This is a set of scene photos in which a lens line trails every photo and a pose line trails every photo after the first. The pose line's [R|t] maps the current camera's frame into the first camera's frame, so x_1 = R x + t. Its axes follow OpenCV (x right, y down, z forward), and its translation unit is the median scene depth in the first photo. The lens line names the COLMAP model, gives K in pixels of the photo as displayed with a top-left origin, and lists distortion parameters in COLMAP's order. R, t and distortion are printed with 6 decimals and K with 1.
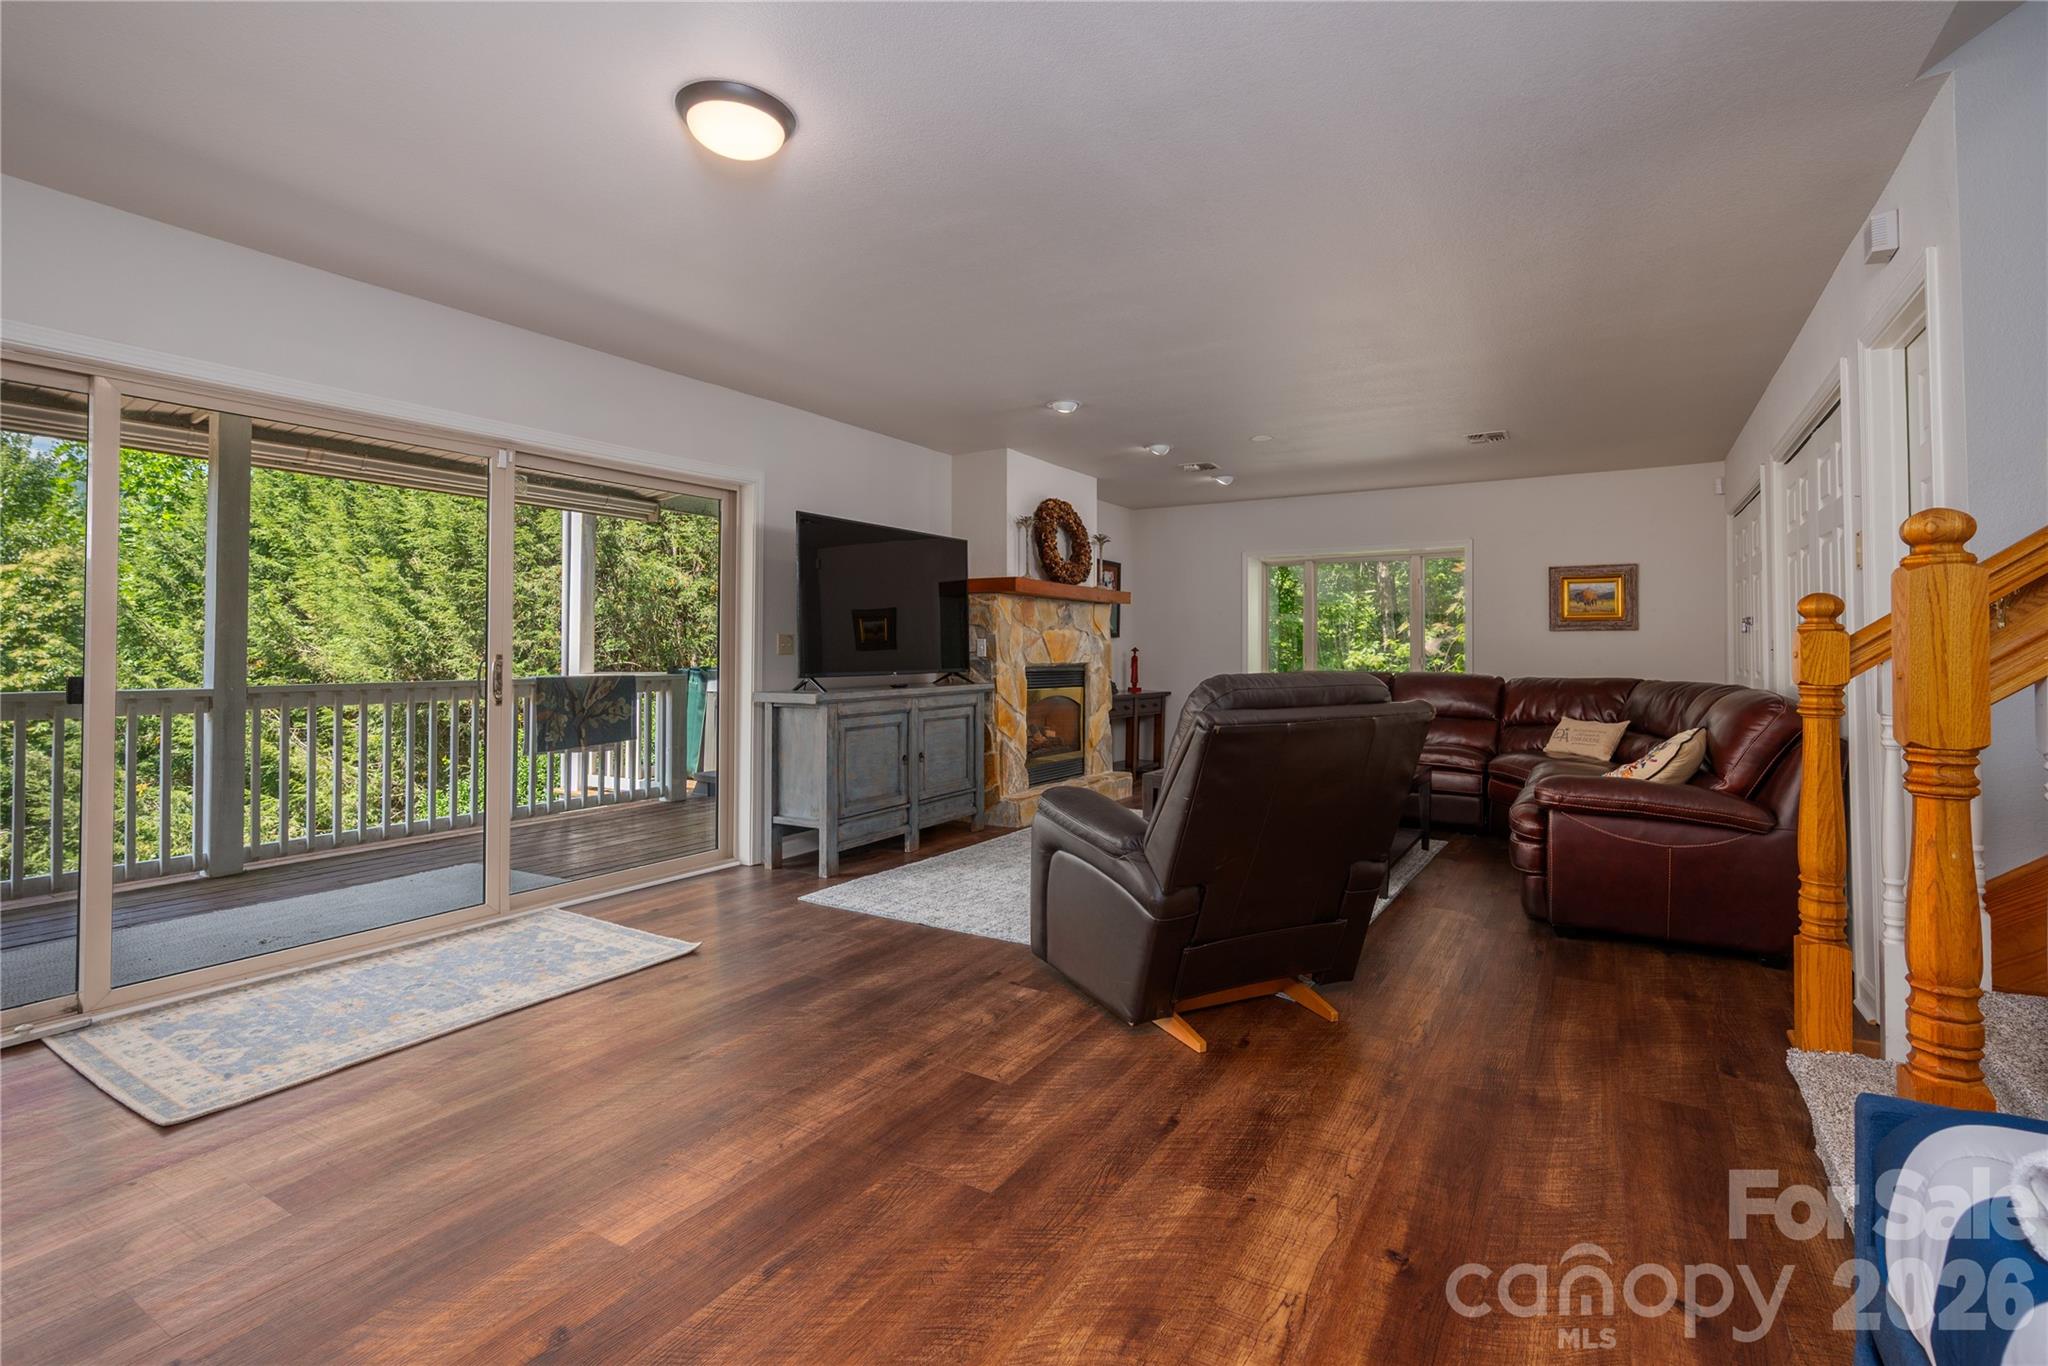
lens RADIAL K [[910.3, 0, 1047.5], [0, 910.3, 648.7], [0, 0, 1]] dist [0.001734, -0.000306]
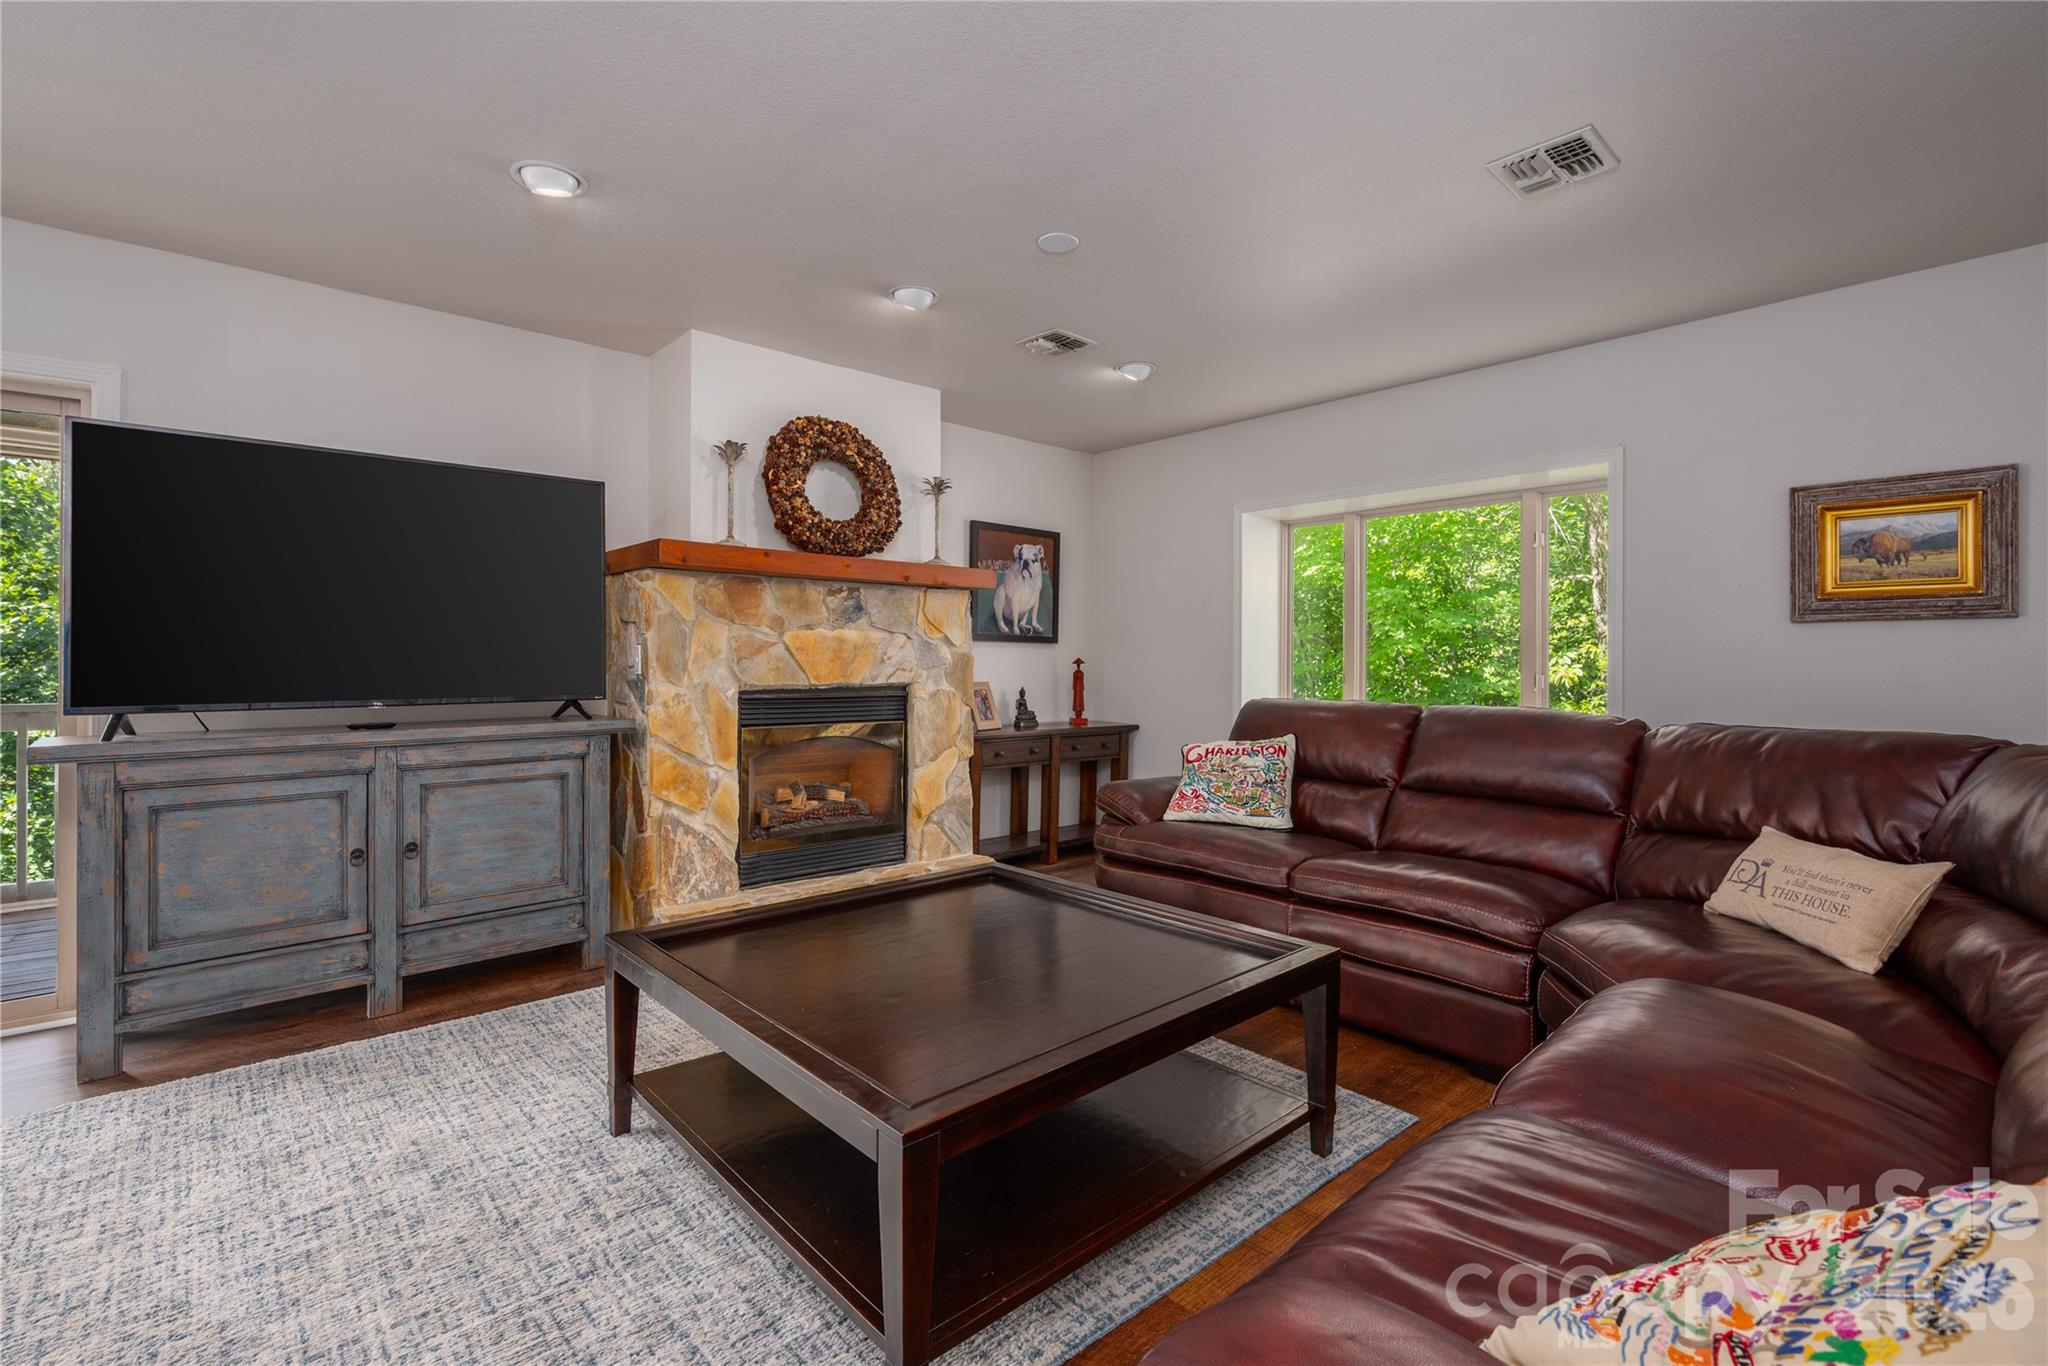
lens RADIAL K [[910.3, 0, 1024.6], [0, 910.3, 668.6], [0, 0, 1]] dist [0.001734, -0.000306]
pose [[0.958632, 0.001413, -0.284646, 0.335726], [0.001474, 0.999950, 0.009929, -0.000640], [0.284645, -0.009938, 0.958581, 0.474627]]
